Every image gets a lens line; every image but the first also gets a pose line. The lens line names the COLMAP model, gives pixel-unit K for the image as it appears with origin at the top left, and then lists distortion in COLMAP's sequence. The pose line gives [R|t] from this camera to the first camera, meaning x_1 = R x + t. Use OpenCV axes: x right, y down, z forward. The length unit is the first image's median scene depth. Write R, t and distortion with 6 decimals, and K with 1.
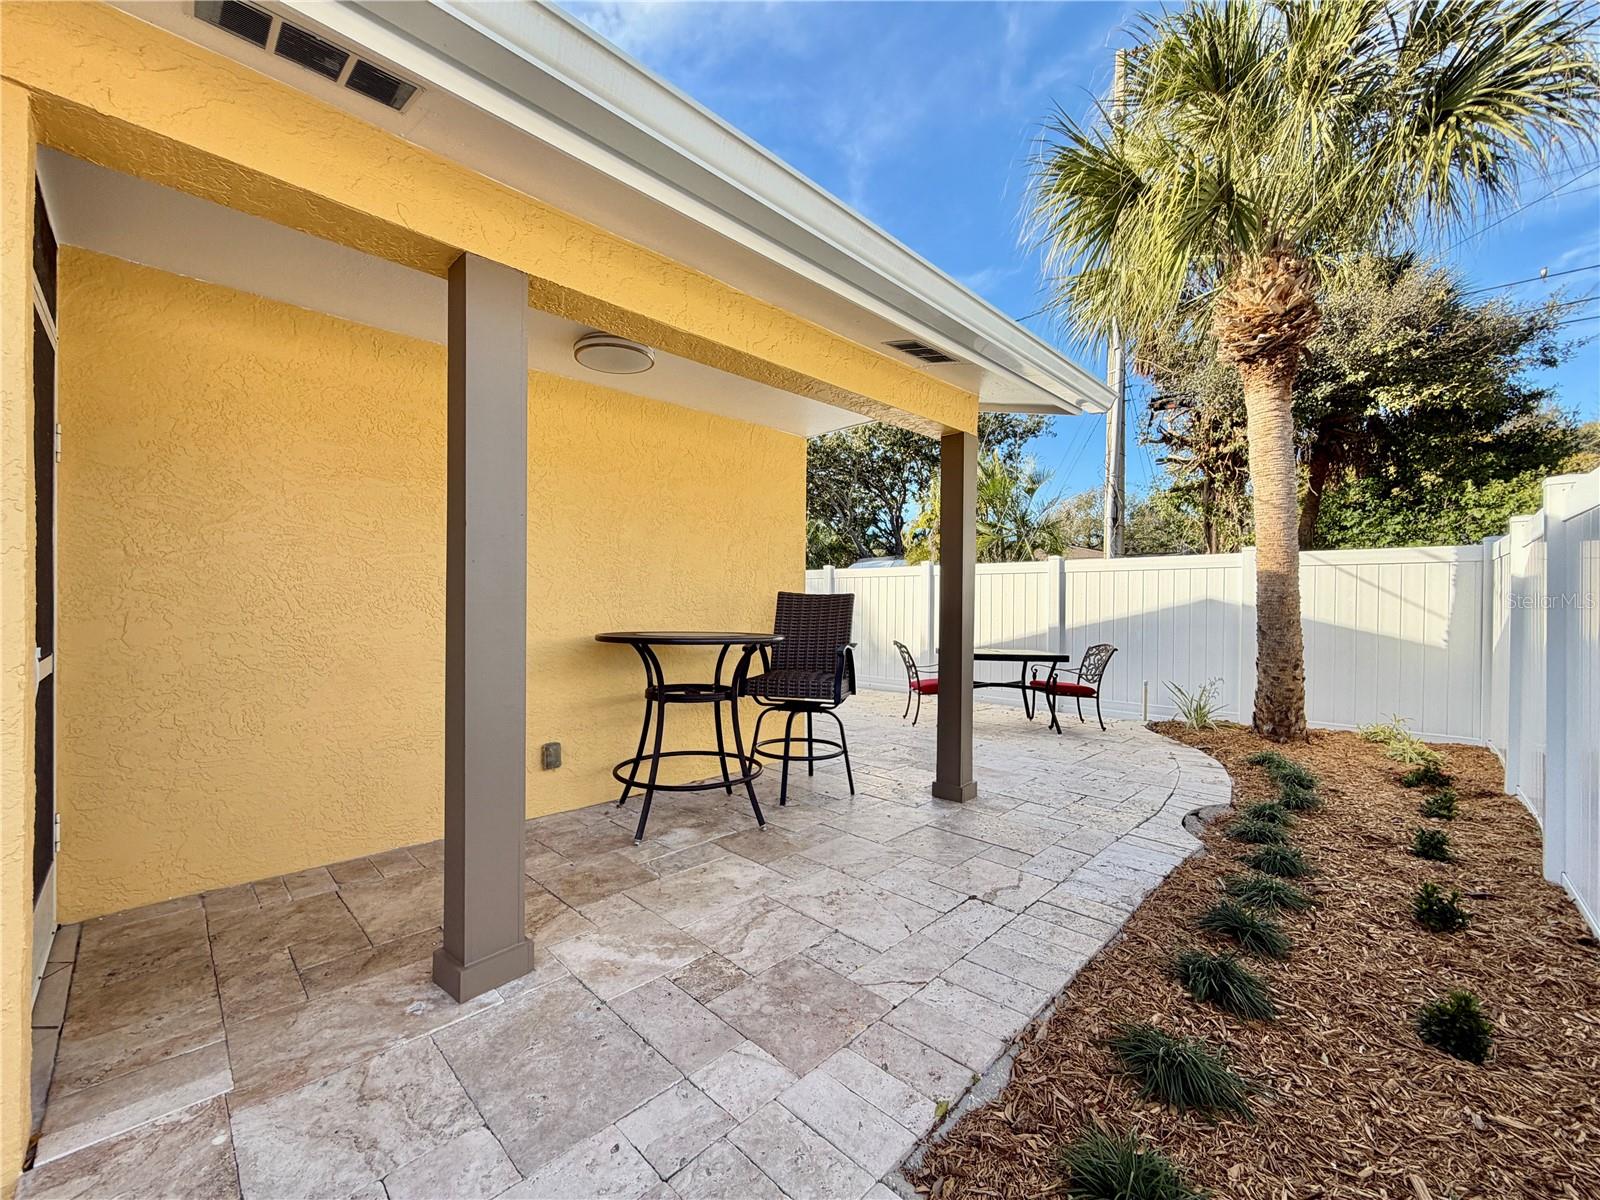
lens RADIAL K [[636.9, 0, 796.9], [0, 636.9, 602.9], [0, 0, 1]] dist [0.000878, -0.000353]
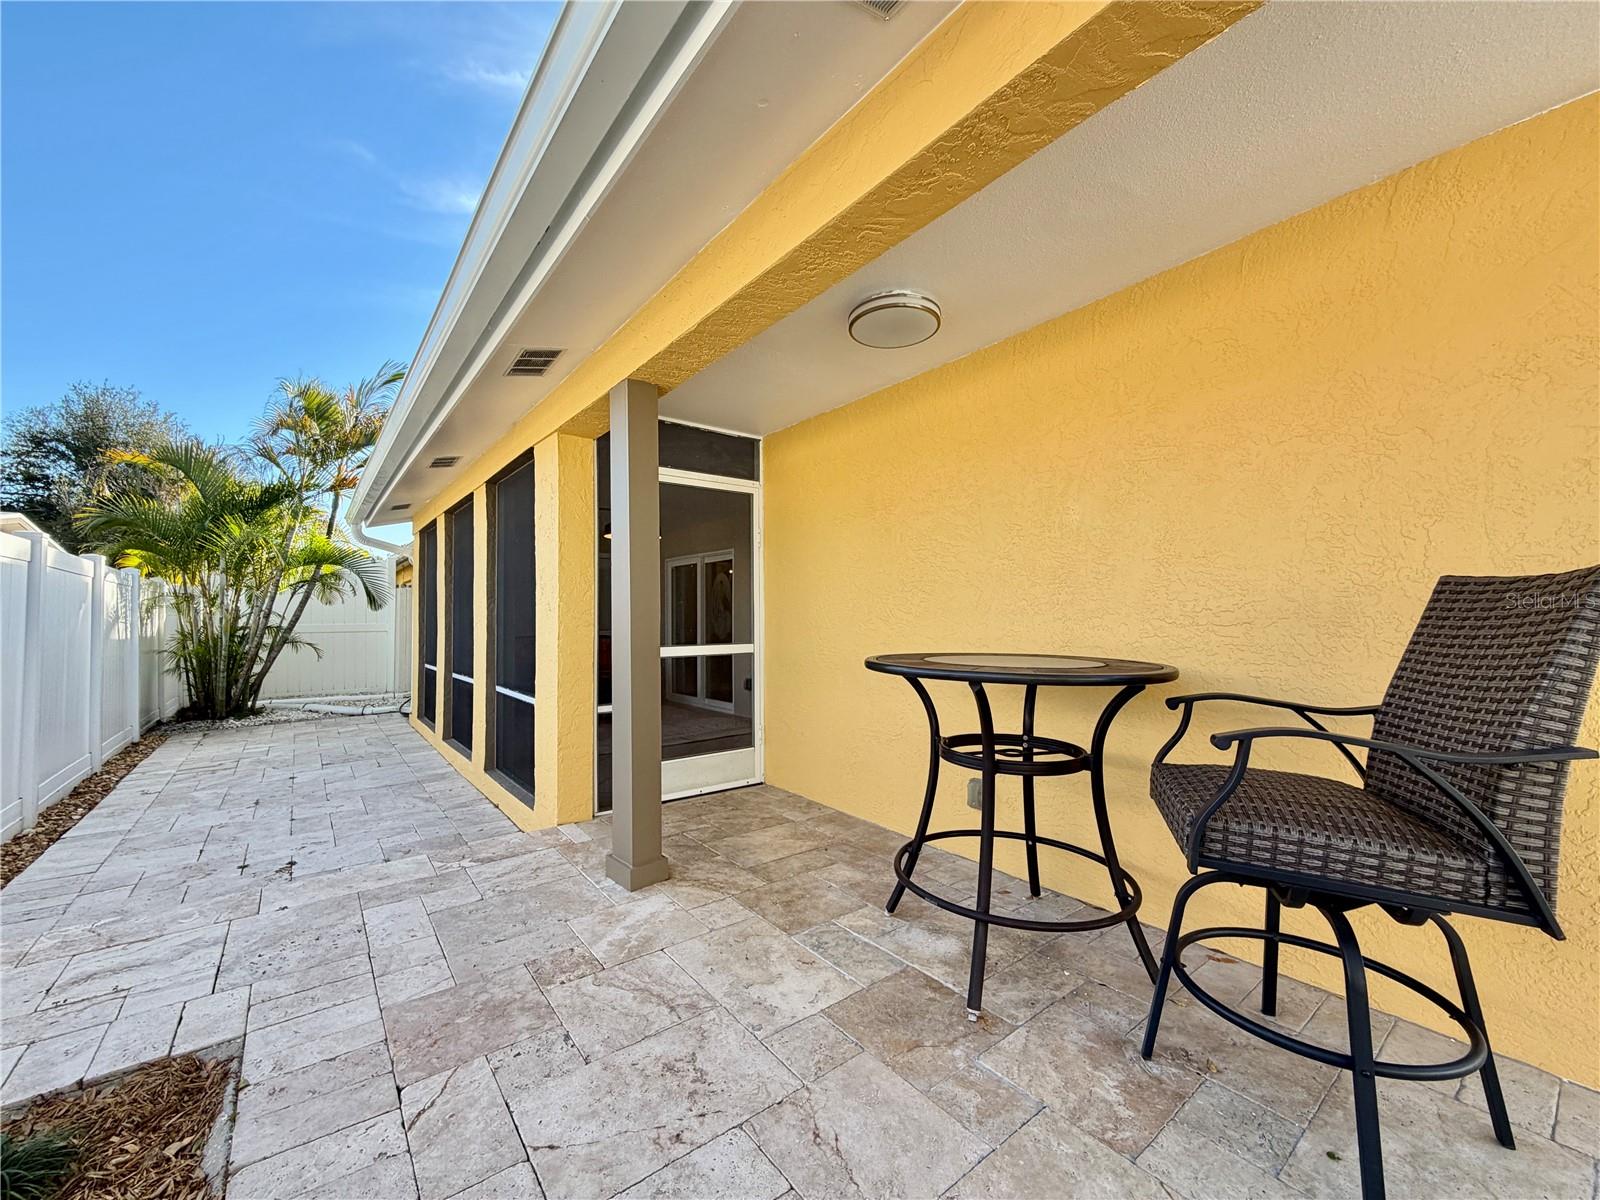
lens RADIAL K [[636.9, 0, 796.9], [0, 636.9, 602.9], [0, 0, 1]] dist [0.000878, -0.000353]
pose [[-0.135885, -0.032492, -0.990192, 0.920646], [0.002033, 0.999451, -0.033075, 0.022367], [0.990723, -0.006508, -0.135744, 1.612769]]
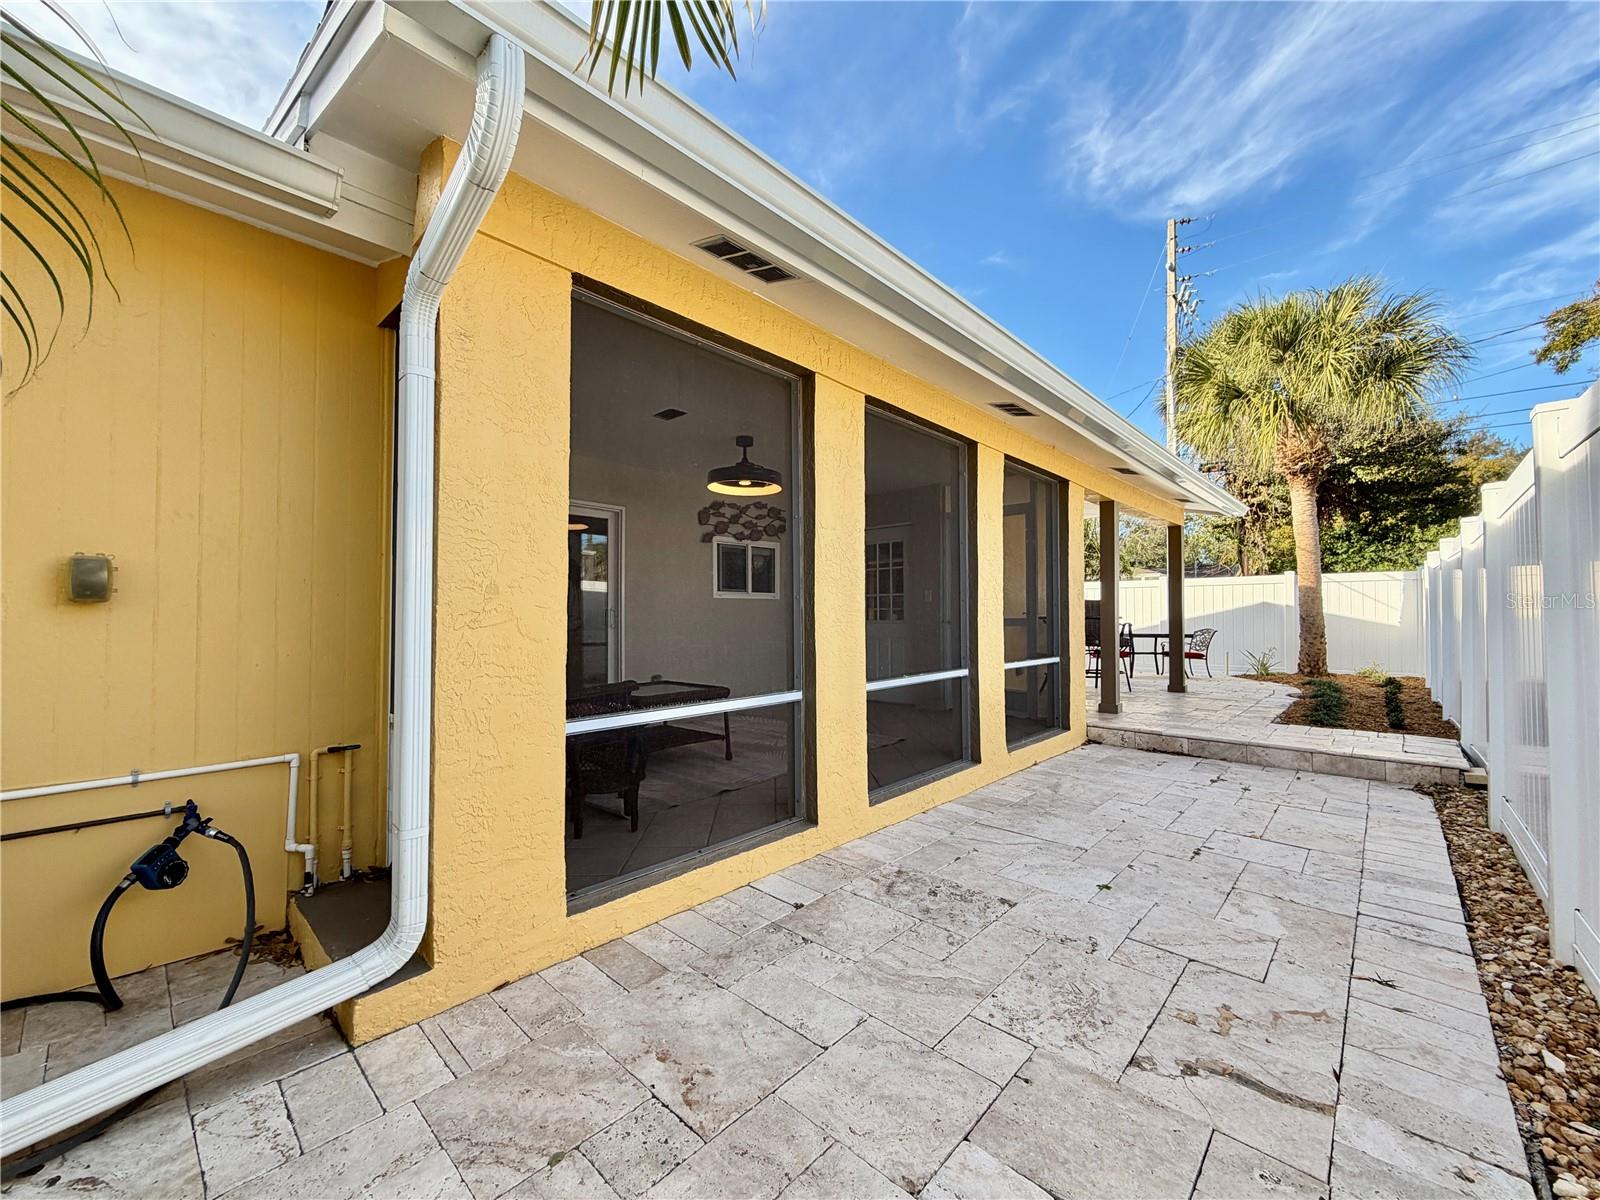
lens RADIAL K [[636.9, 0, 796.9], [0, 636.9, 602.9], [0, 0, 1]] dist [0.000878, -0.000353]
pose [[0.999710, -0.009978, 0.021901, -0.434974], [0.010468, 0.999695, -0.022385, 0.014570], [-0.021671, 0.022608, 0.999510, -0.457267]]
